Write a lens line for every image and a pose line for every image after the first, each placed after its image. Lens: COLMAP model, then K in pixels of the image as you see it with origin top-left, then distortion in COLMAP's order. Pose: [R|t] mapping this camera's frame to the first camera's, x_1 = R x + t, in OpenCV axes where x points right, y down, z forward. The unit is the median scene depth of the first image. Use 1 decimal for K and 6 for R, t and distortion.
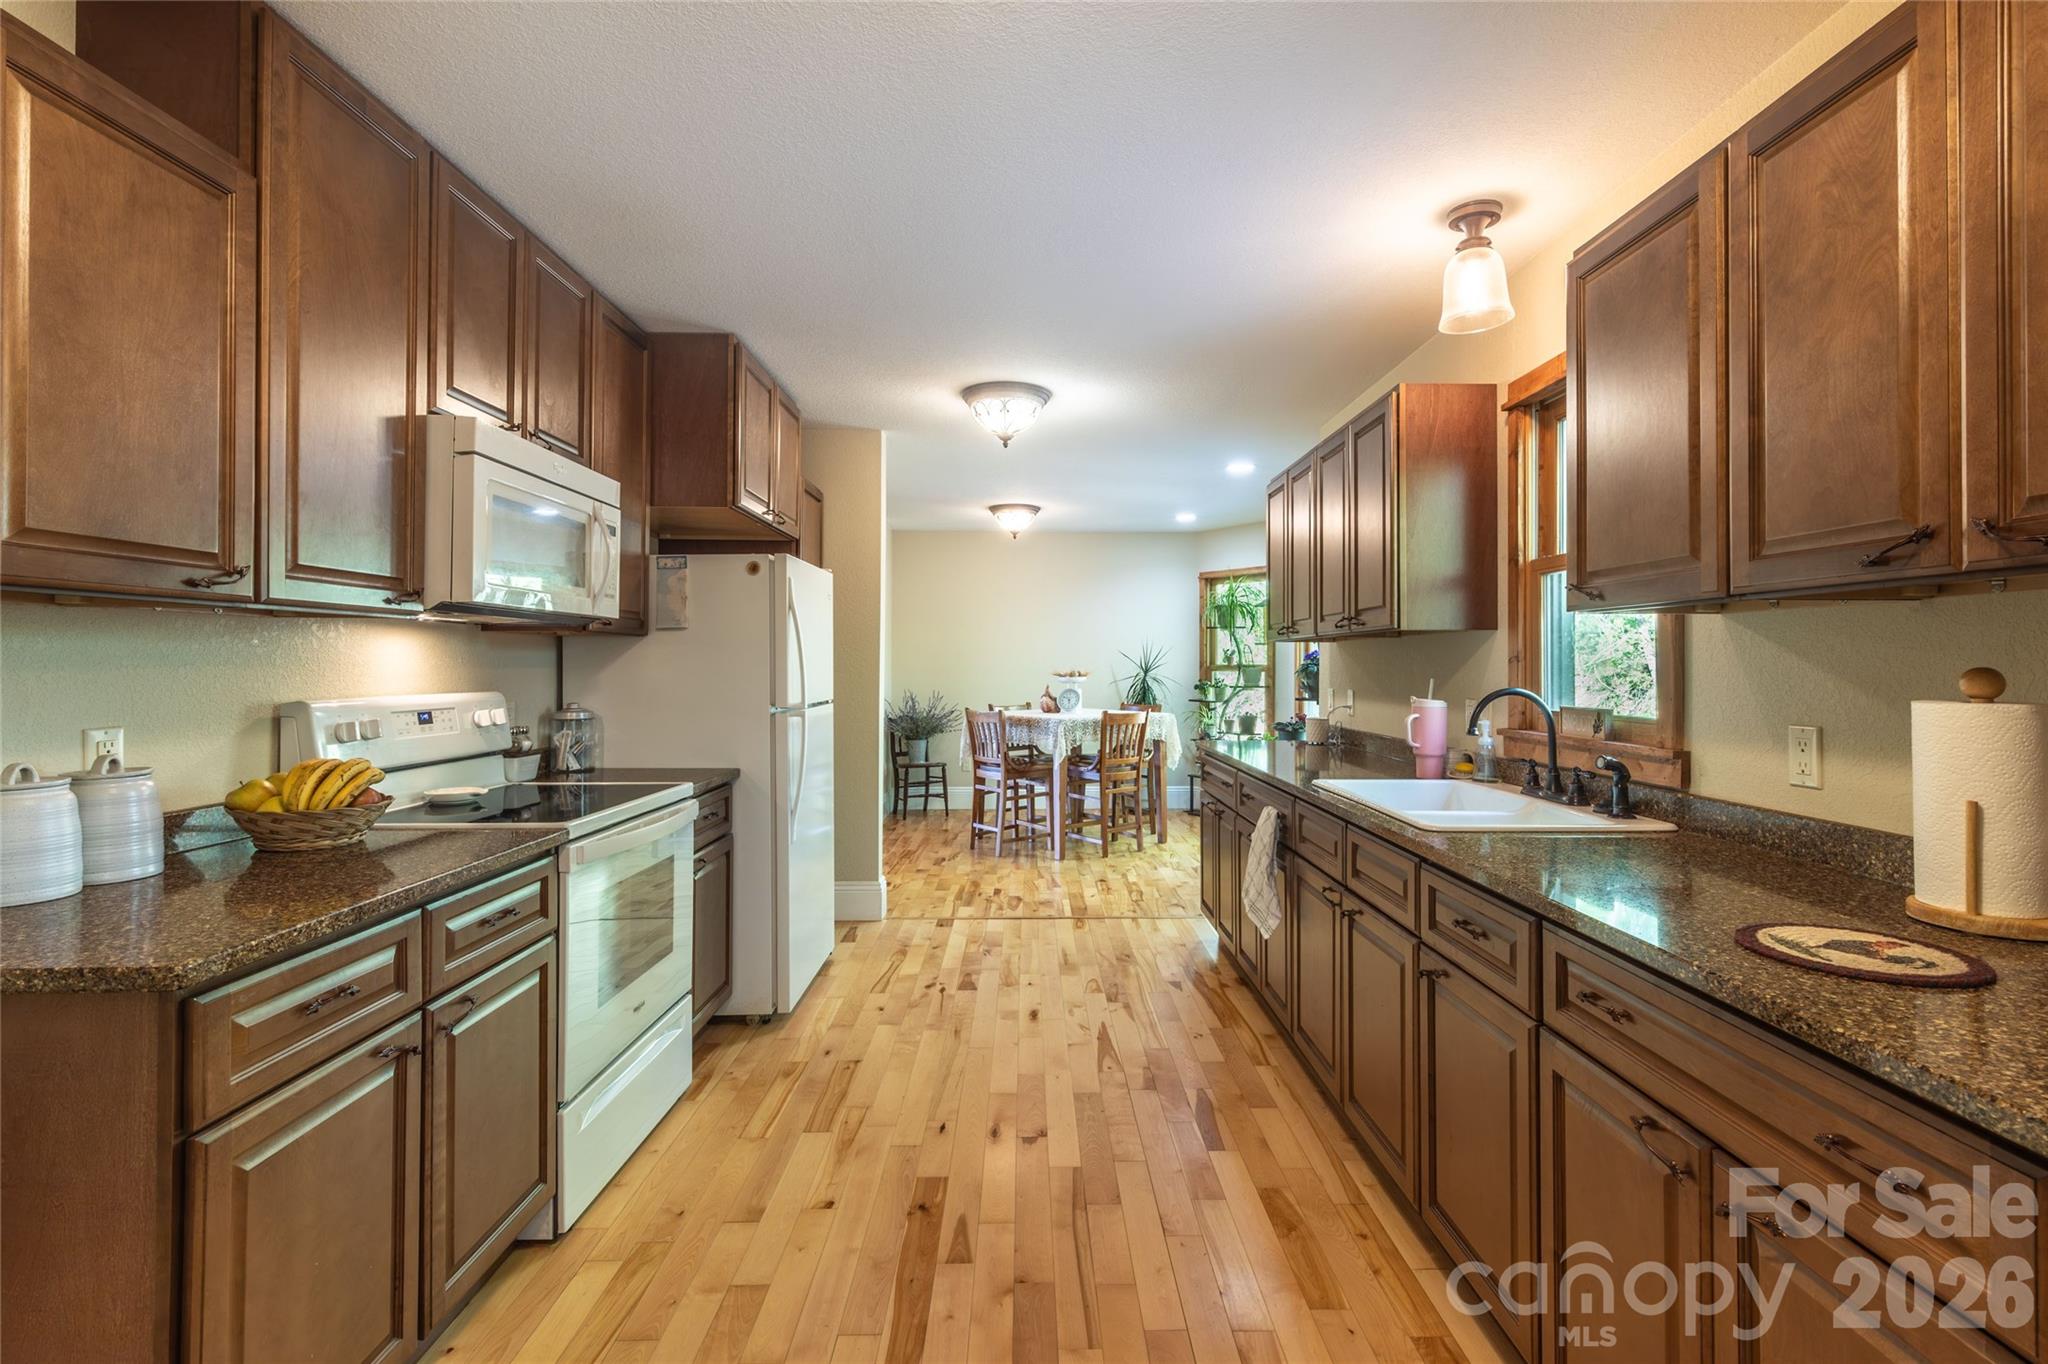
lens RADIAL K [[941.3, 0, 1003.3], [0, 941.3, 679.2], [0, 0, 1]] dist [0.014911, -0.000045]
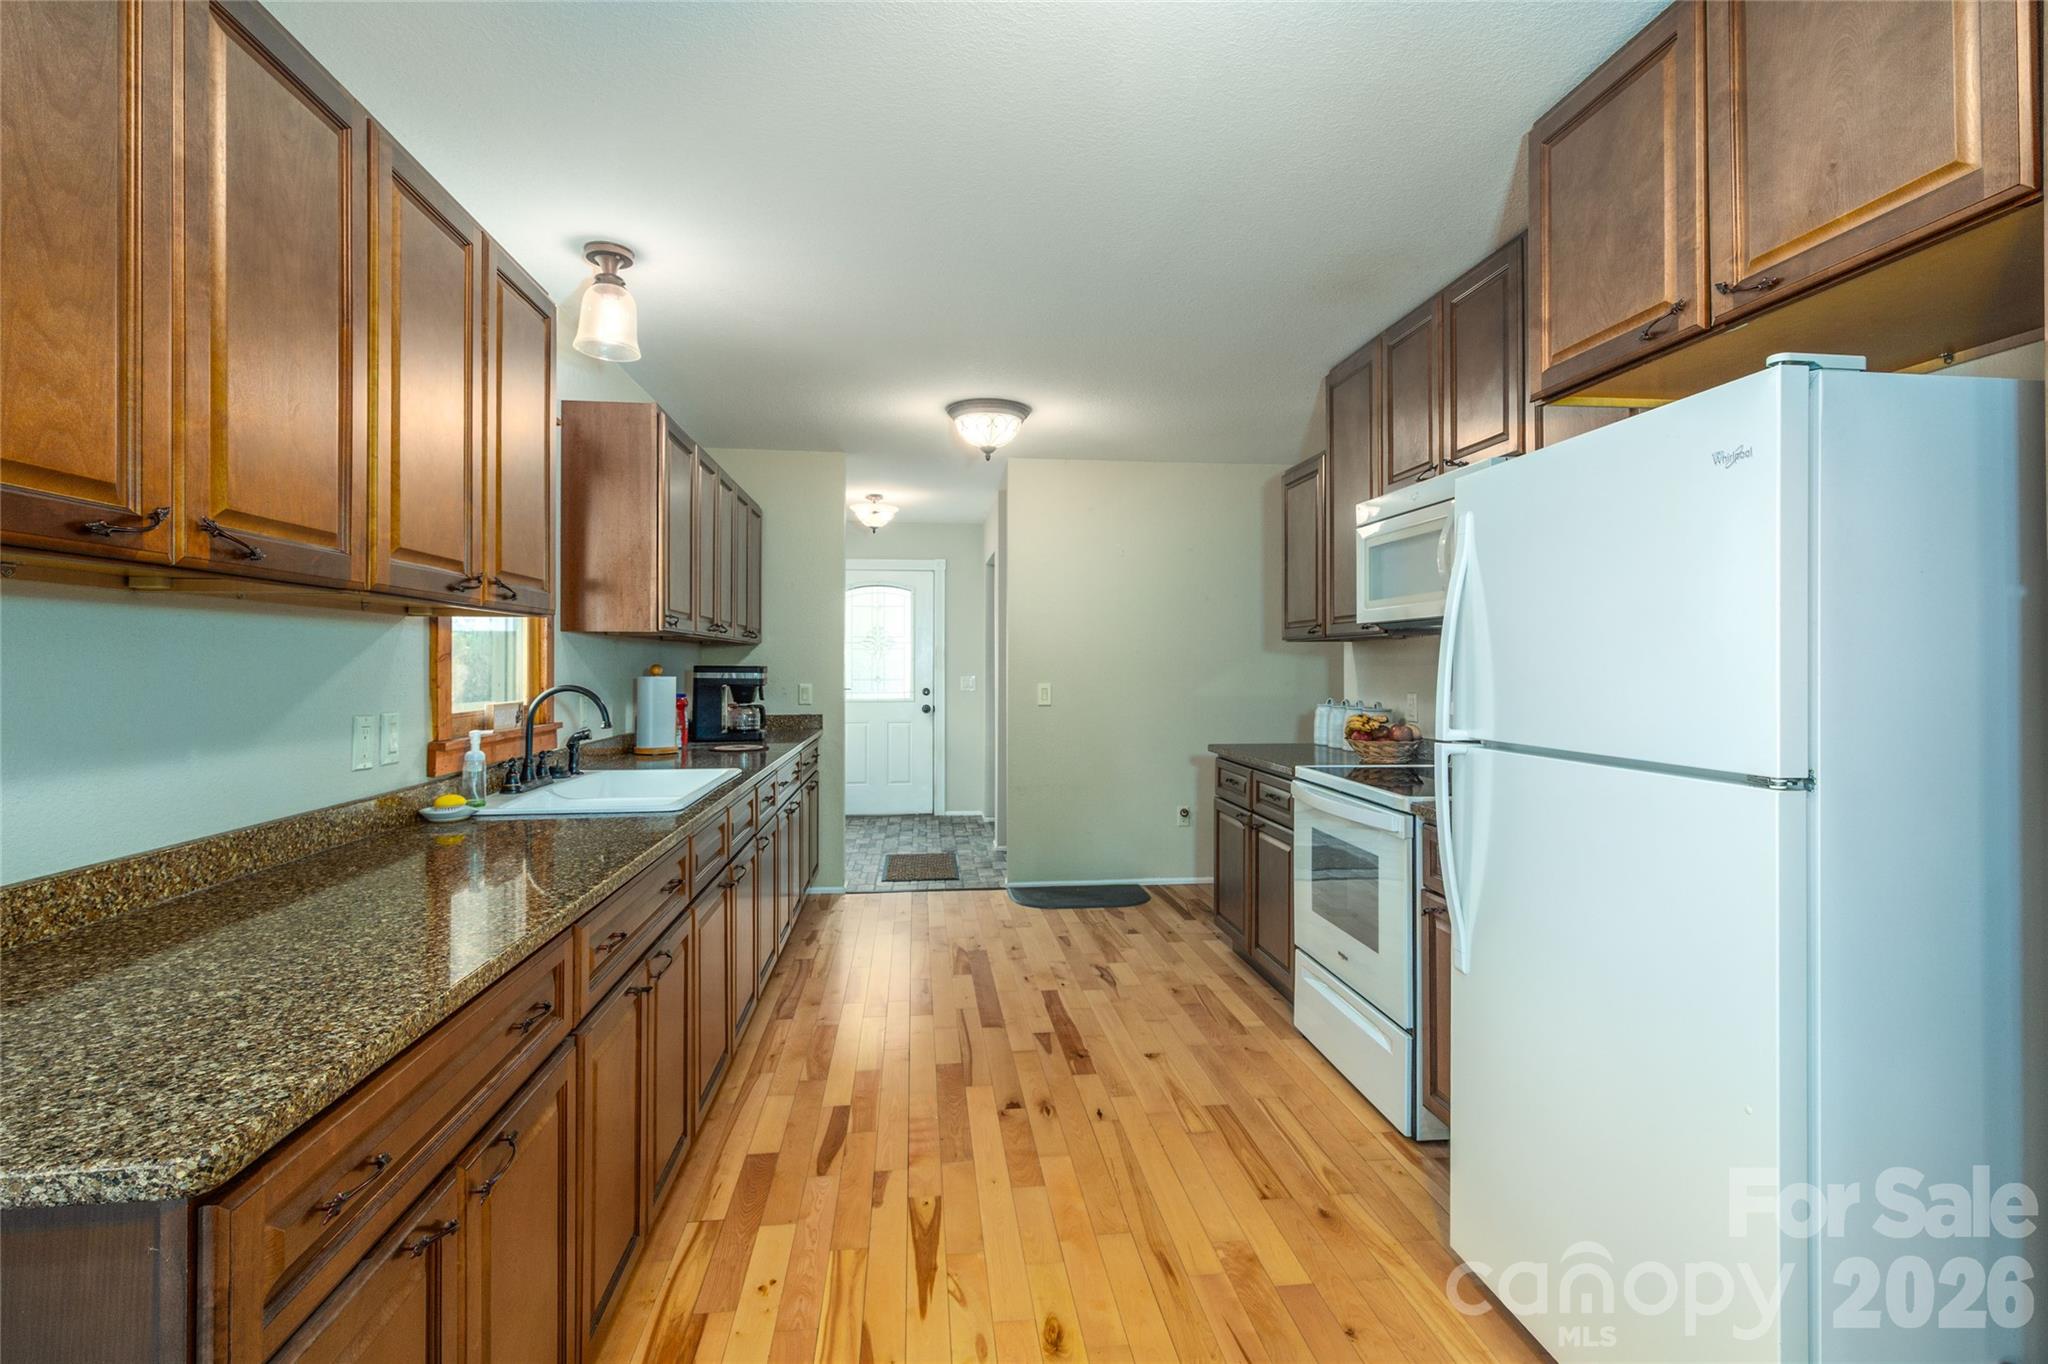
lens RADIAL K [[941.3, 0, 1003.3], [0, 941.3, 679.2], [0, 0, 1]] dist [0.014911, -0.000045]
pose [[-0.993027, 0.002437, -0.117864, 0.059470], [-0.000917, 0.999596, 0.028397, -0.009706], [0.117886, 0.028307, -0.992624, 0.742661]]
